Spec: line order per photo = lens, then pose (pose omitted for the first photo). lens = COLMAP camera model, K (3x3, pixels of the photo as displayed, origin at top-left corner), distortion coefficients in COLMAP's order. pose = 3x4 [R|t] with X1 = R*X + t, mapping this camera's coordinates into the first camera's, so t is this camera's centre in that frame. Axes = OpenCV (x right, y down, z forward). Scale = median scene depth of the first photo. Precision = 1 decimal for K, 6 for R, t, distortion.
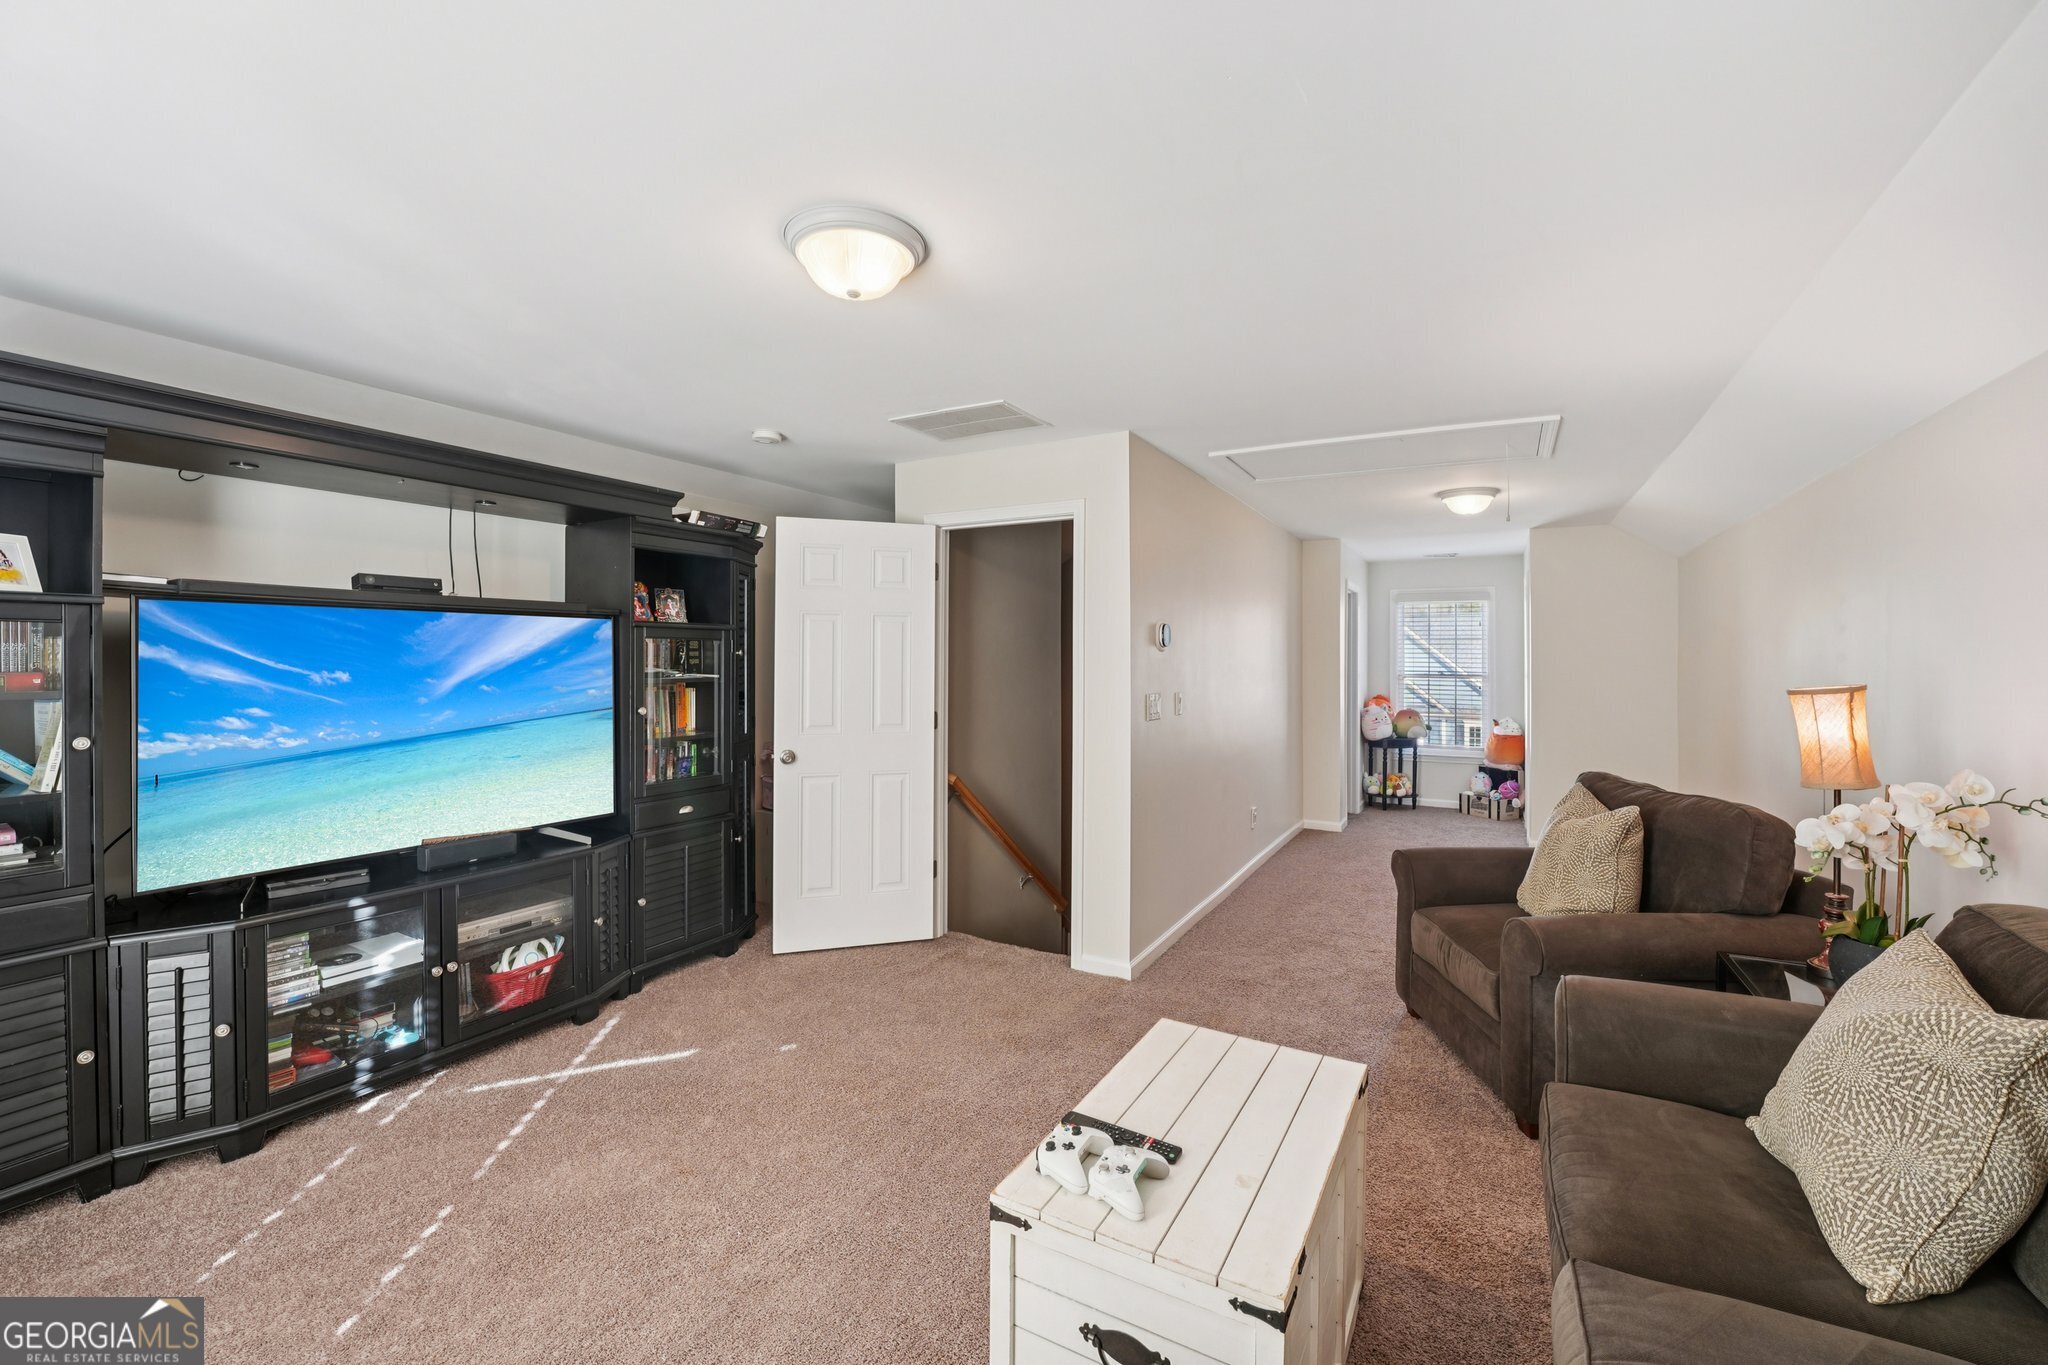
lens RADIAL K [[845.6, 0, 1012.3], [0, 845.6, 641.9], [0, 0, 1]] dist [-0.027127, -0.000037]
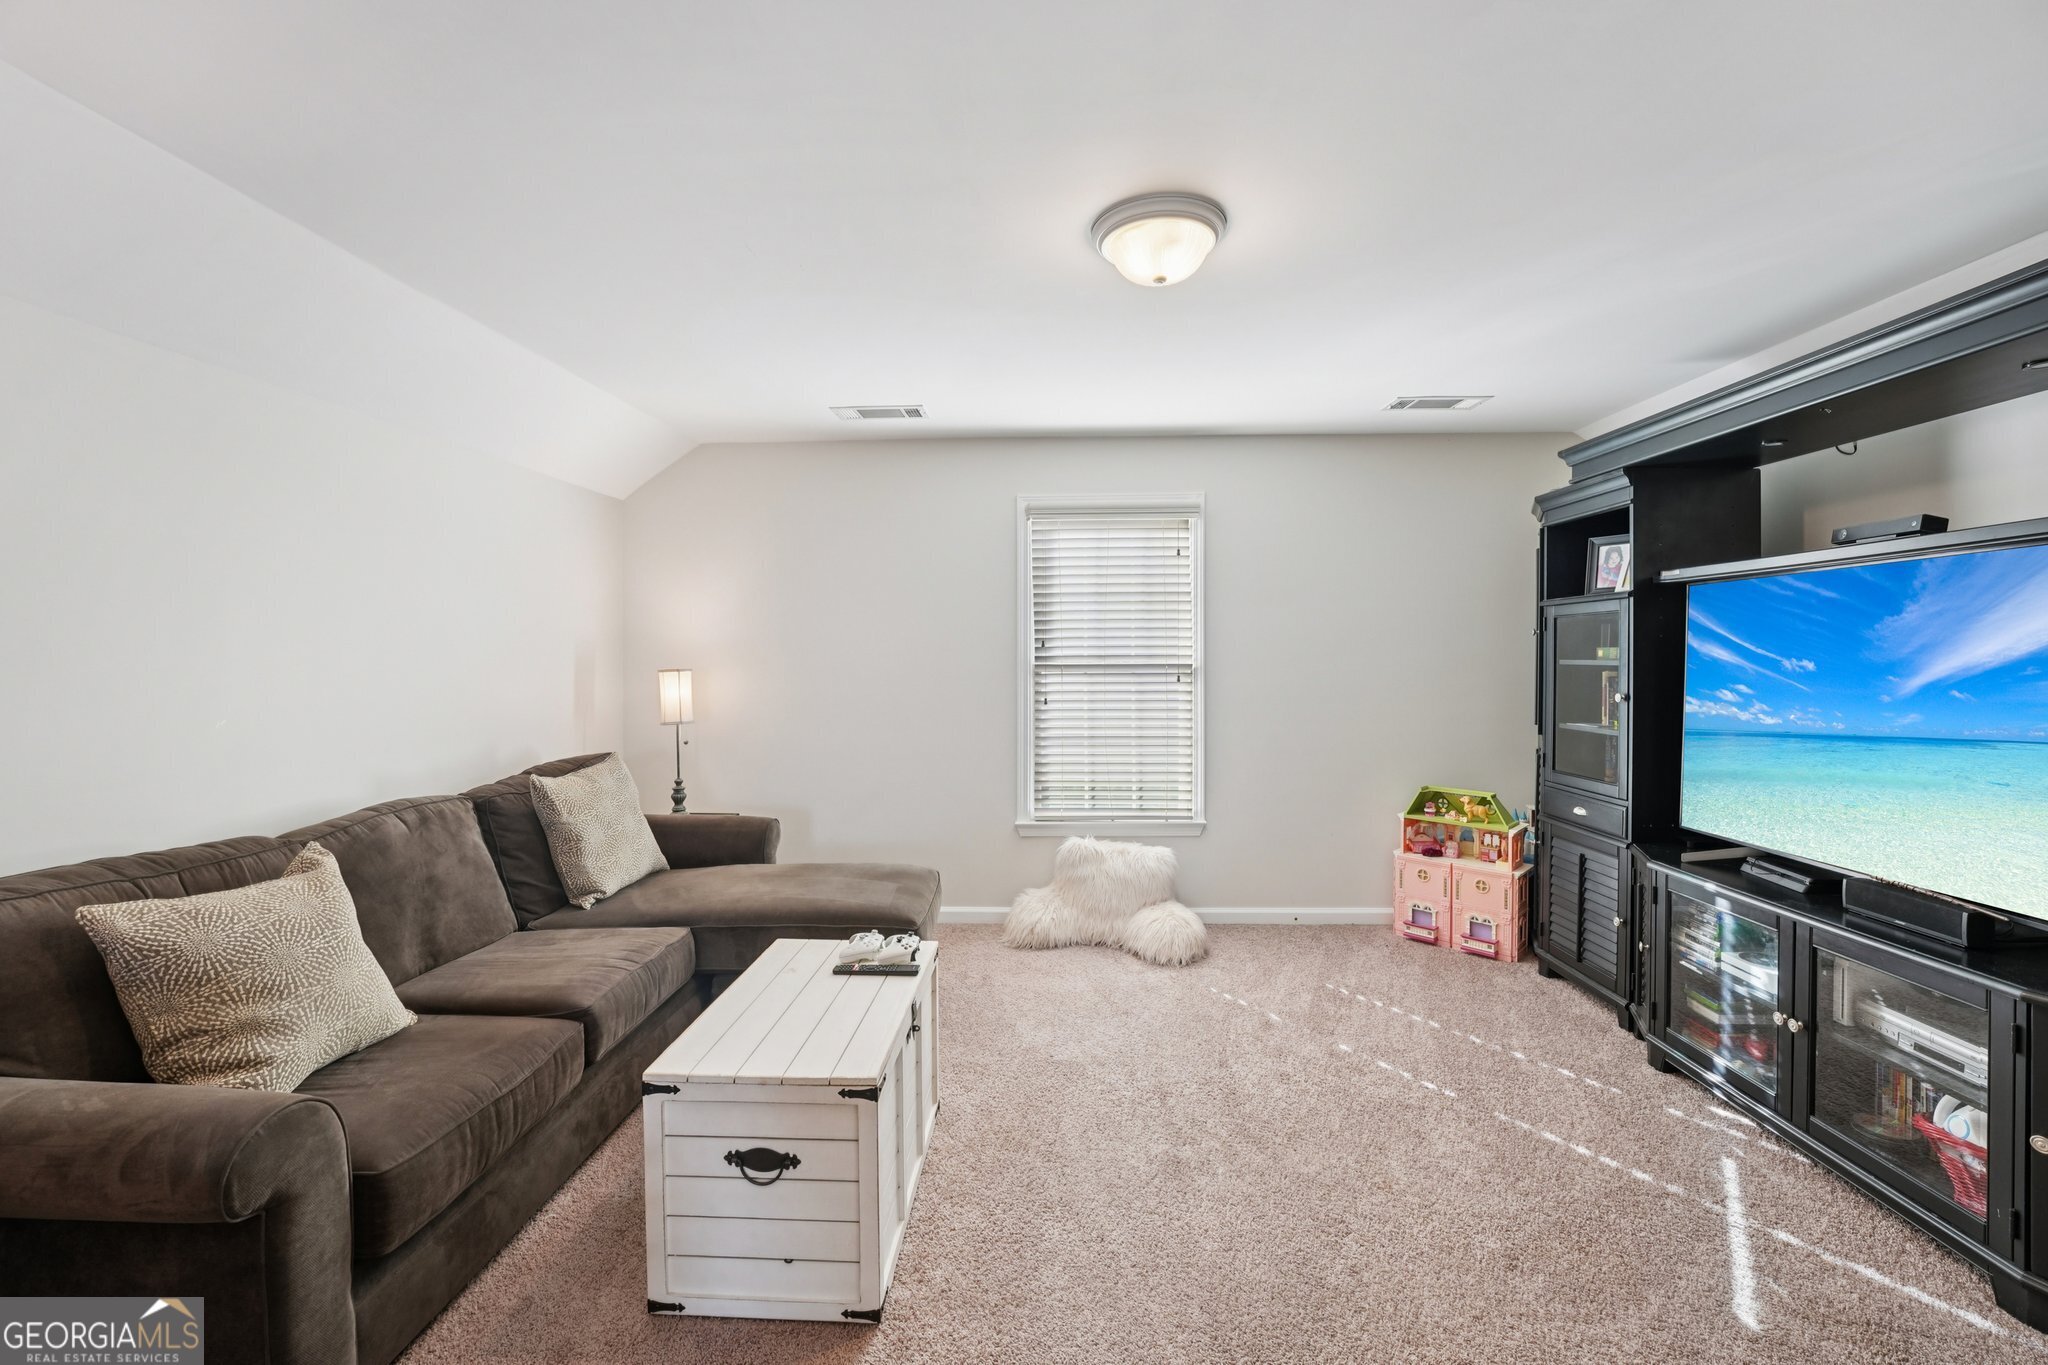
lens RADIAL K [[840.2, 0, 1025.2], [0, 840.2, 658.2], [0, 0, 1]] dist [-0.026645, 0.000207]
pose [[-0.883925, -0.001989, -0.467624, 0.220988], [0.005707, 0.999871, -0.015041, 0.039774], [0.467594, -0.015964, -0.883799, 0.939756]]
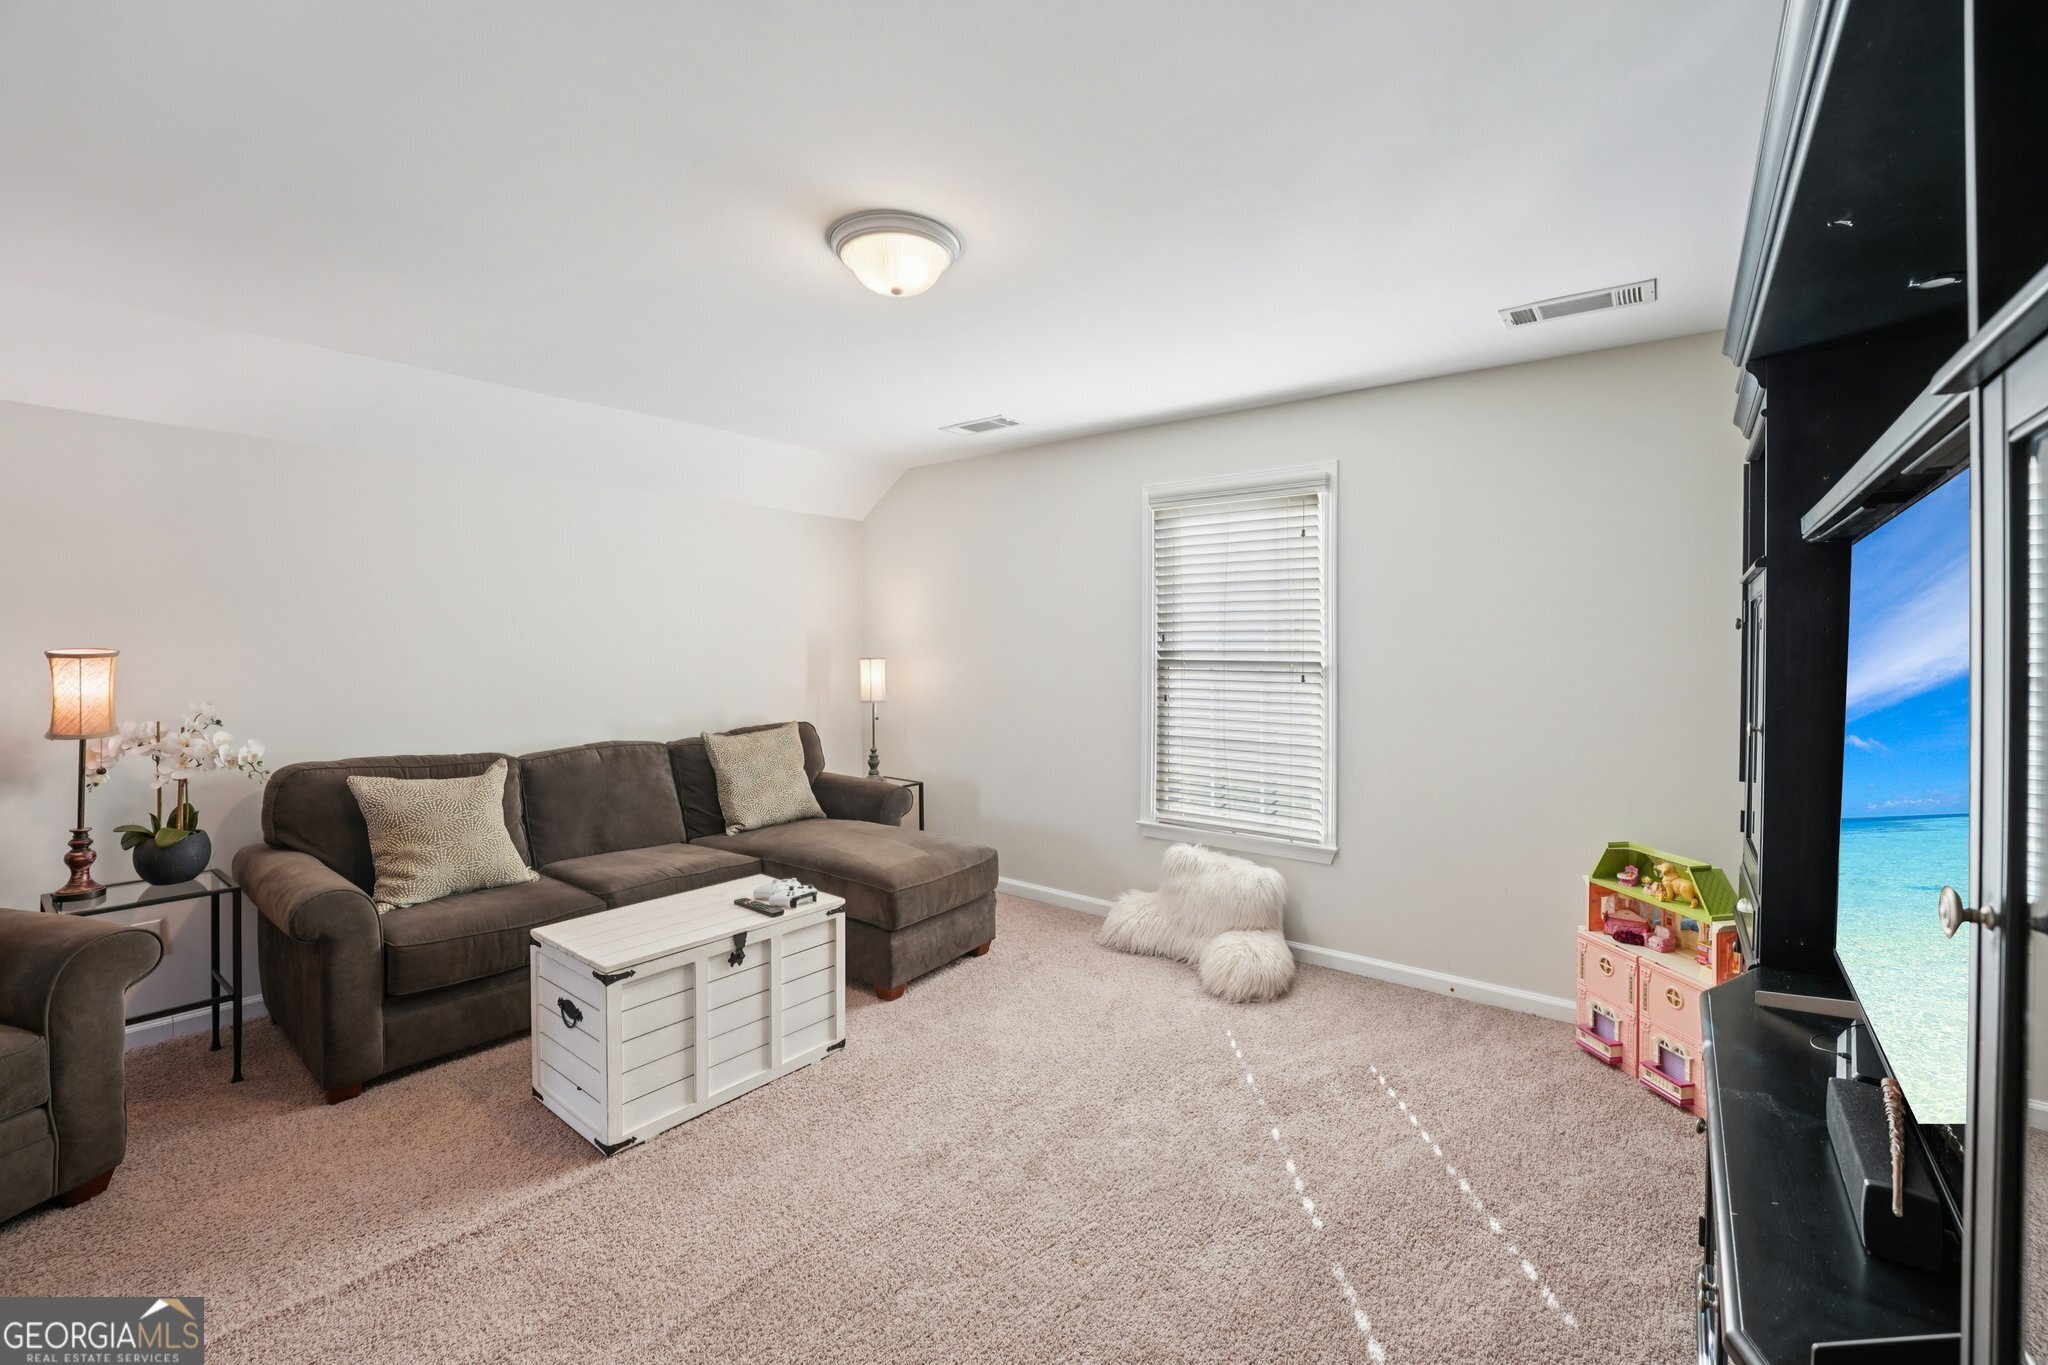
lens RADIAL K [[845.6, 0, 1012.3], [0, 845.6, 641.9], [0, 0, 1]] dist [-0.027127, -0.000037]
pose [[-0.989950, -0.012758, 0.140839, -0.262951], [-0.015615, 0.999694, -0.019202, 0.033239], [-0.140551, -0.021208, -0.989846, 1.051529]]
